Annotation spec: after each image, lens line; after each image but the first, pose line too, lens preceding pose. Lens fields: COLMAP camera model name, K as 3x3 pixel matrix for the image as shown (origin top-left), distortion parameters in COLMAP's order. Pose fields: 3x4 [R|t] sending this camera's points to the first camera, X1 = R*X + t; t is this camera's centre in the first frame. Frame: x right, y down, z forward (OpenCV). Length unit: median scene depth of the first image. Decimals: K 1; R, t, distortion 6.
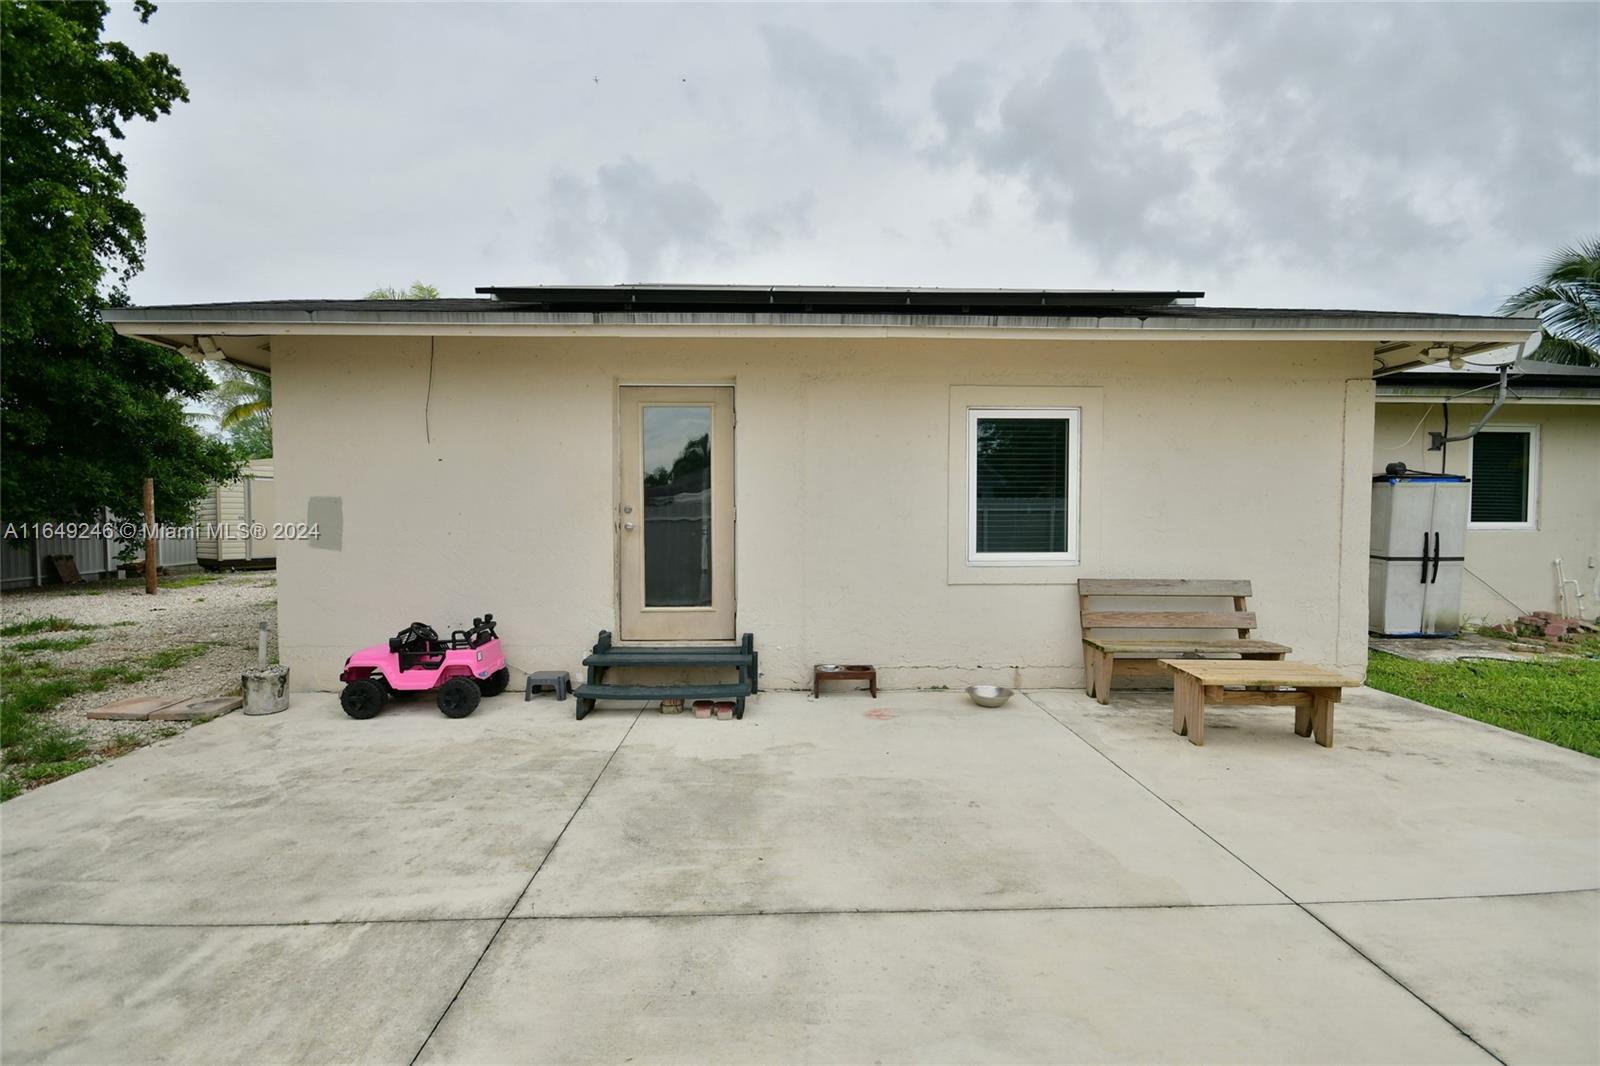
lens RADIAL K [[706.6, 0, 796.3], [0, 706.6, 536.8], [0, 0, 1]] dist [0.008263, -0.011562]
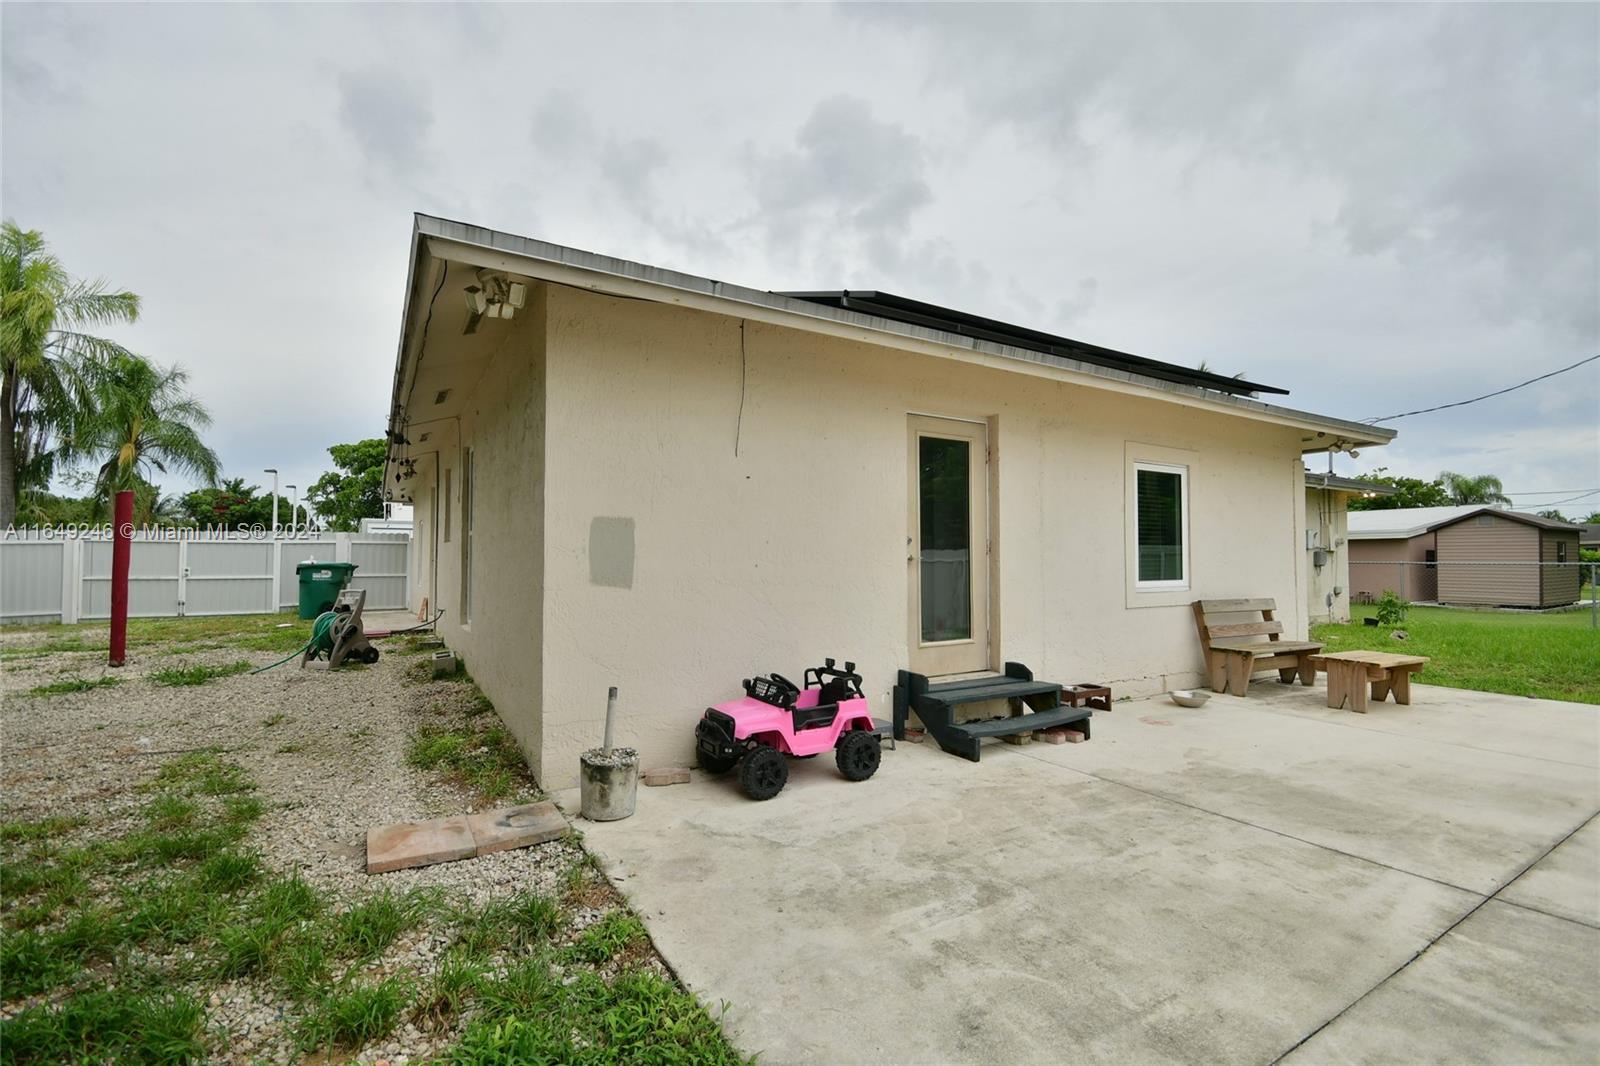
lens RADIAL K [[706.6, 0, 796.3], [0, 706.6, 536.8], [0, 0, 1]] dist [0.008263, -0.011562]
pose [[0.872330, 0.017654, 0.488599, -0.862999], [0.015781, 0.997810, -0.064229, 0.015941], [-0.488663, 0.063739, 0.870141, 0.249344]]
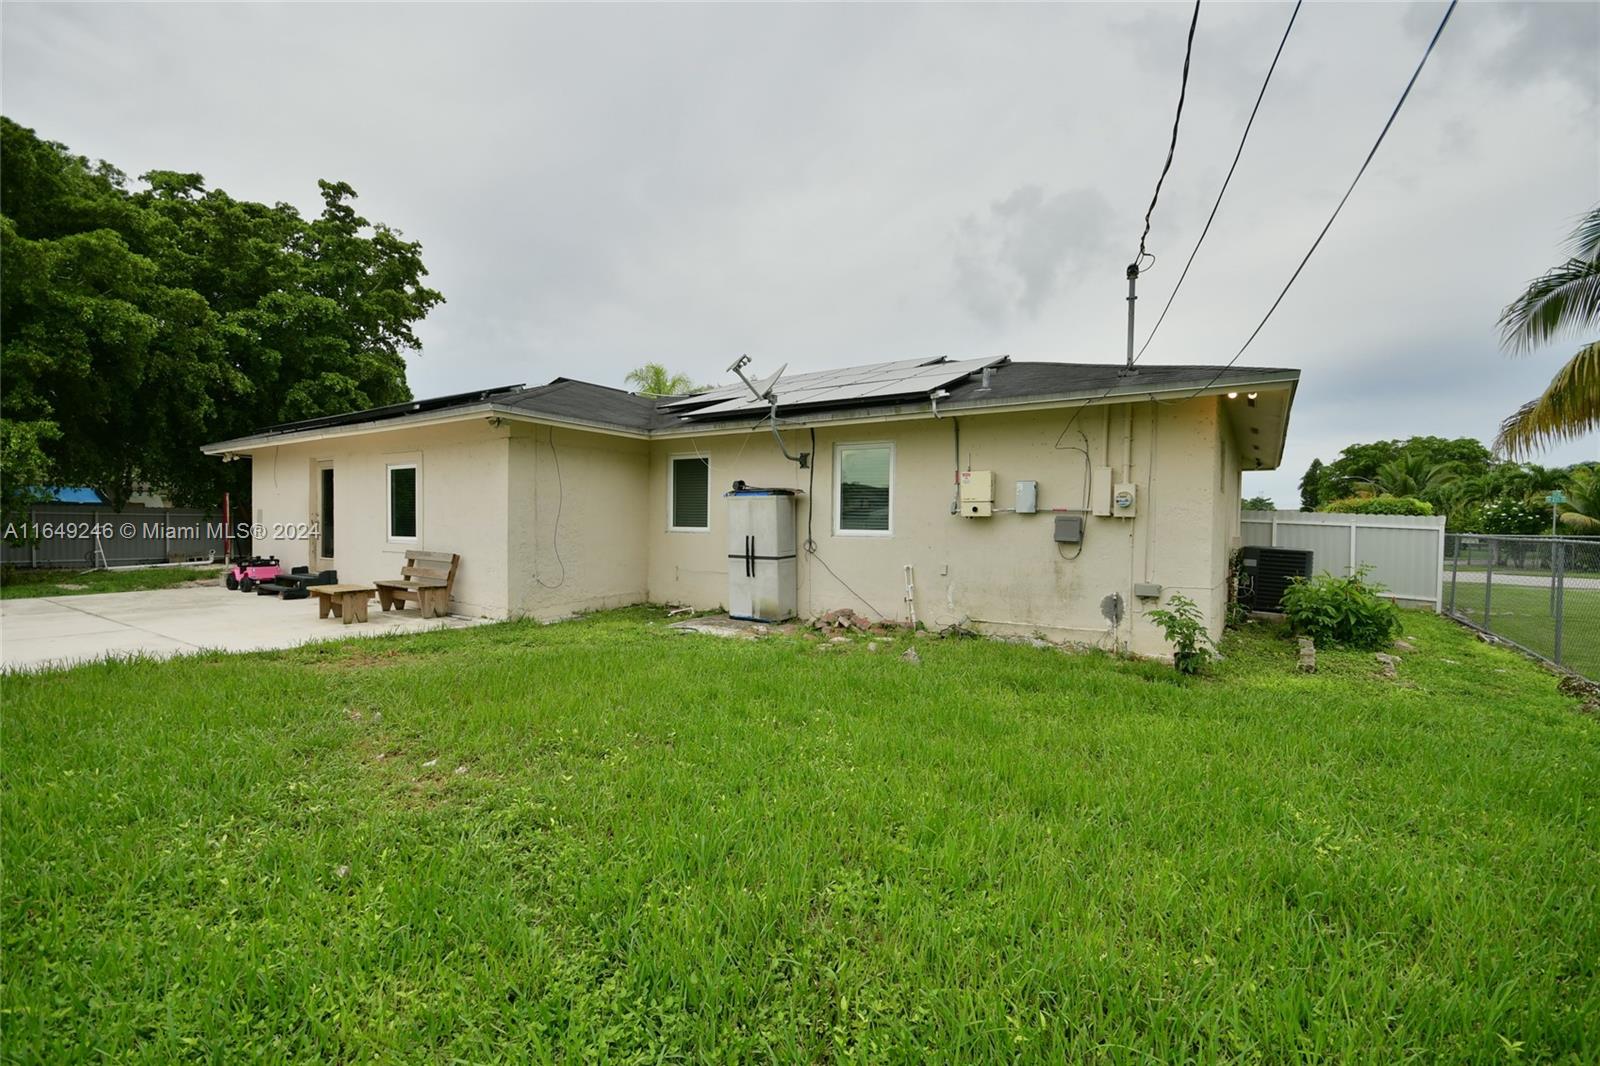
lens RADIAL K [[706.6, 0, 796.3], [0, 706.6, 536.8], [0, 0, 1]] dist [0.008263, -0.011562]
pose [[0.812190, 0.015146, -0.583196, 2.437543], [-0.032868, 0.999263, -0.019822, 0.024952], [0.582466, 0.035268, 0.812090, 0.046744]]
